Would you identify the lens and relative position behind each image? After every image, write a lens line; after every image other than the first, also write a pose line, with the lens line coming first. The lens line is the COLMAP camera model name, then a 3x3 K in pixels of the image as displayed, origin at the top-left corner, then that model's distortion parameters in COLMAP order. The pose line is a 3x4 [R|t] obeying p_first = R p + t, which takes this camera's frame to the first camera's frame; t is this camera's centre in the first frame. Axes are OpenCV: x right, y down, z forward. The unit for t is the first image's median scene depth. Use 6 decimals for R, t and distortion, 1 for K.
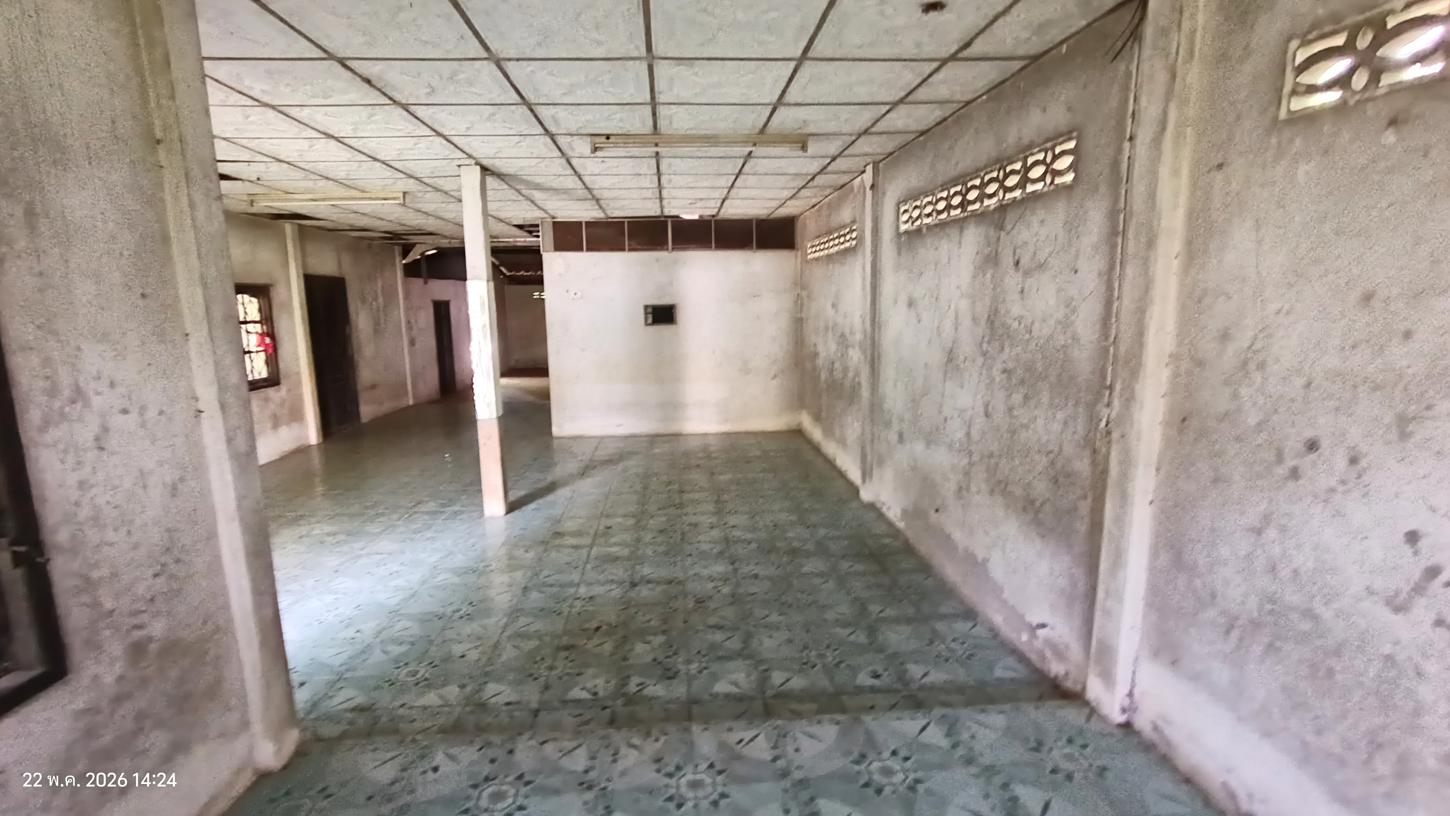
lens RADIAL K [[660.7, 0, 710.9], [0, 660.7, 407.2], [0, 0, 1]] dist [-0.017169, 0.007905]
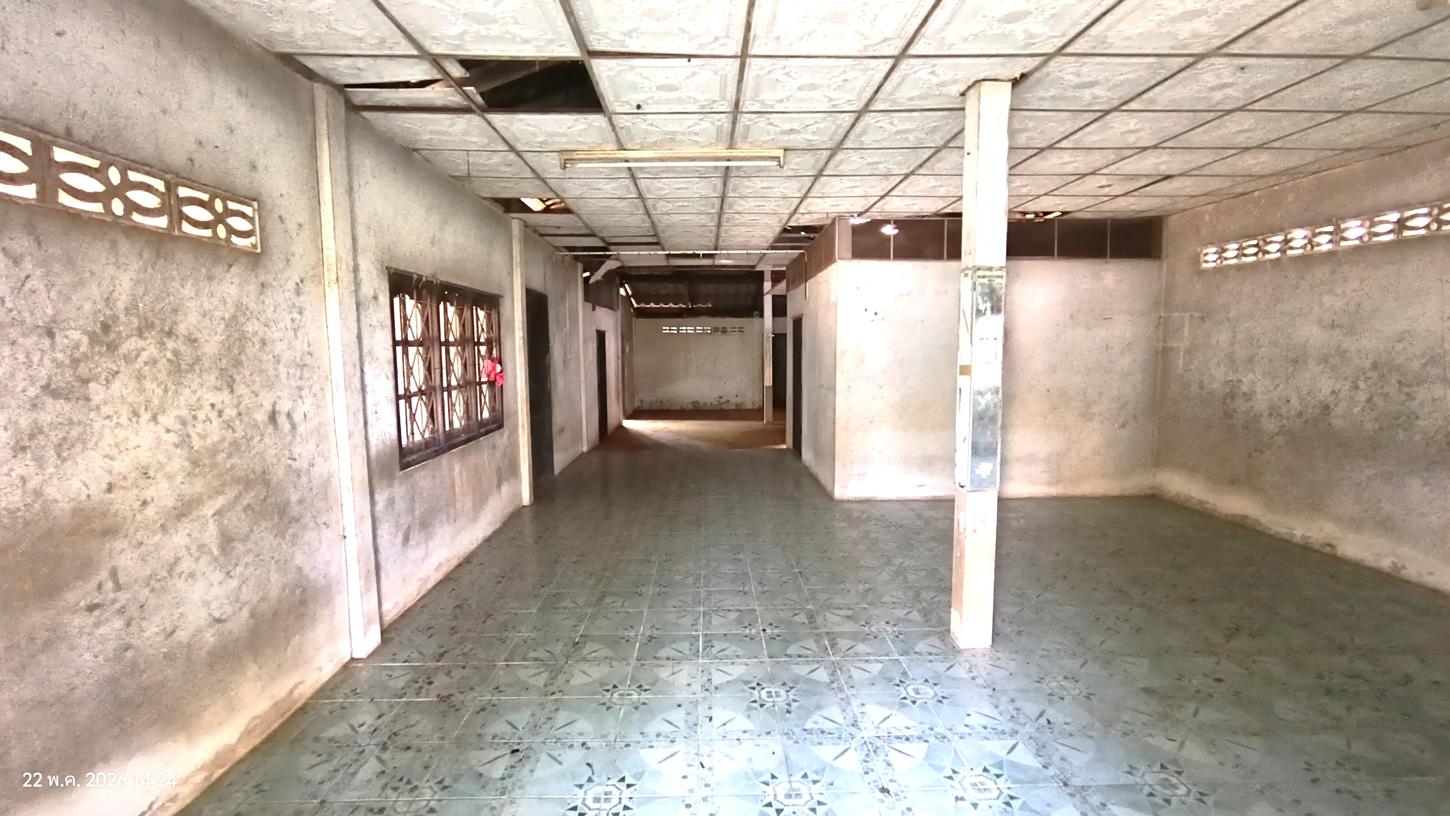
lens RADIAL K [[660.7, 0, 721.5], [0, 660.7, 412.1], [0, 0, 1]] dist [-0.017169, 0.007905]
pose [[0.999372, 0.011592, -0.033489, -0.572406], [-0.013533, 0.998206, -0.058330, -0.017013], [0.032753, 0.058746, 0.997735, 0.376998]]
